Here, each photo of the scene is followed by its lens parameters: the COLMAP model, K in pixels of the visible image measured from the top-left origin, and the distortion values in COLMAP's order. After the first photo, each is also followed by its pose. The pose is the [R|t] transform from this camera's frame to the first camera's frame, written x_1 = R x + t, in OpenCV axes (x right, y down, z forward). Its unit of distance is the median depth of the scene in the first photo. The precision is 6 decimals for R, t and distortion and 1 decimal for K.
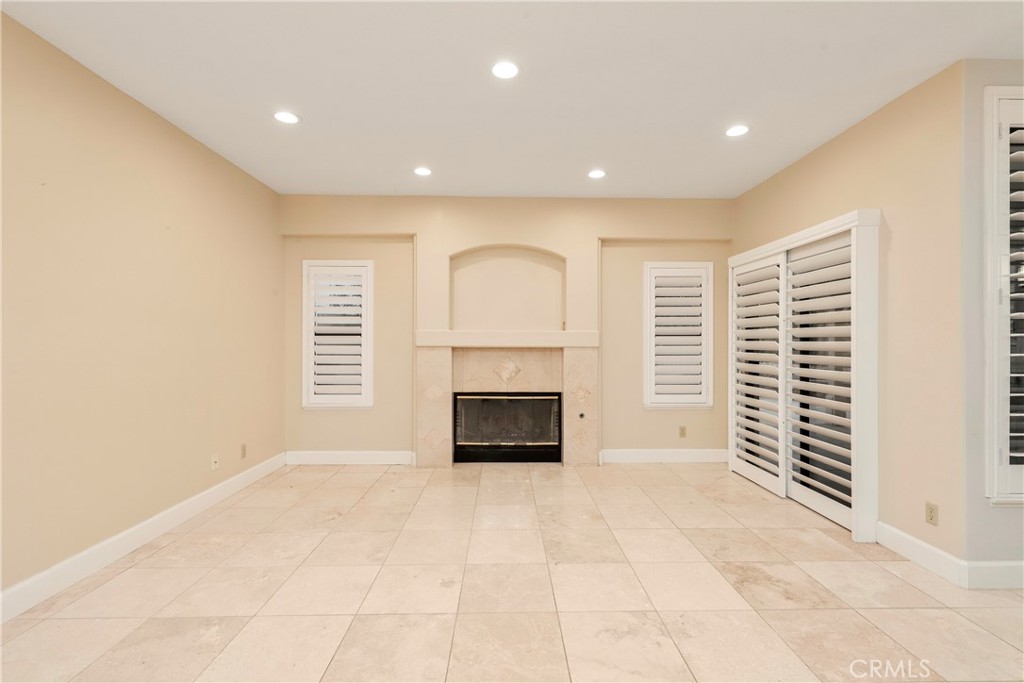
lens RADIAL K [[458.3, 0, 512.3], [0, 458.3, 342.7], [0, 0, 1]] dist [0.005469, 0.000308]
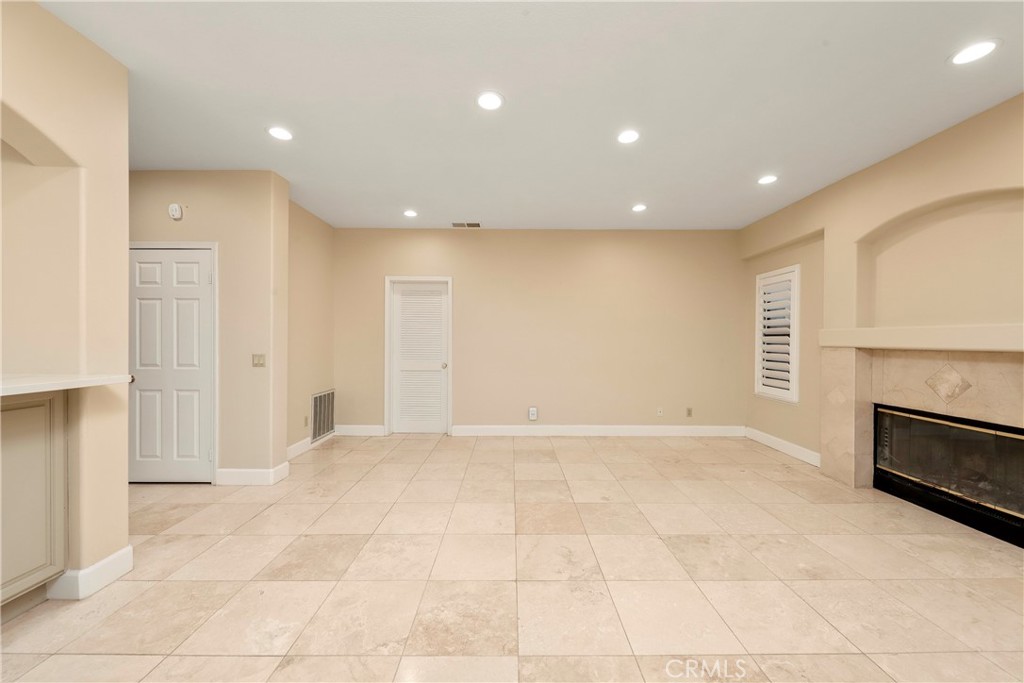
lens RADIAL K [[373.1, 0, 512.6], [0, 373.1, 339.9], [0, 0, 1]] dist [-0.003418, -0.000312]
pose [[-0.020244, -0.001513, -0.999794, 0.573858], [-0.007317, 0.999972, -0.001365, -0.000012], [0.999768, 0.007288, -0.020254, 0.369173]]
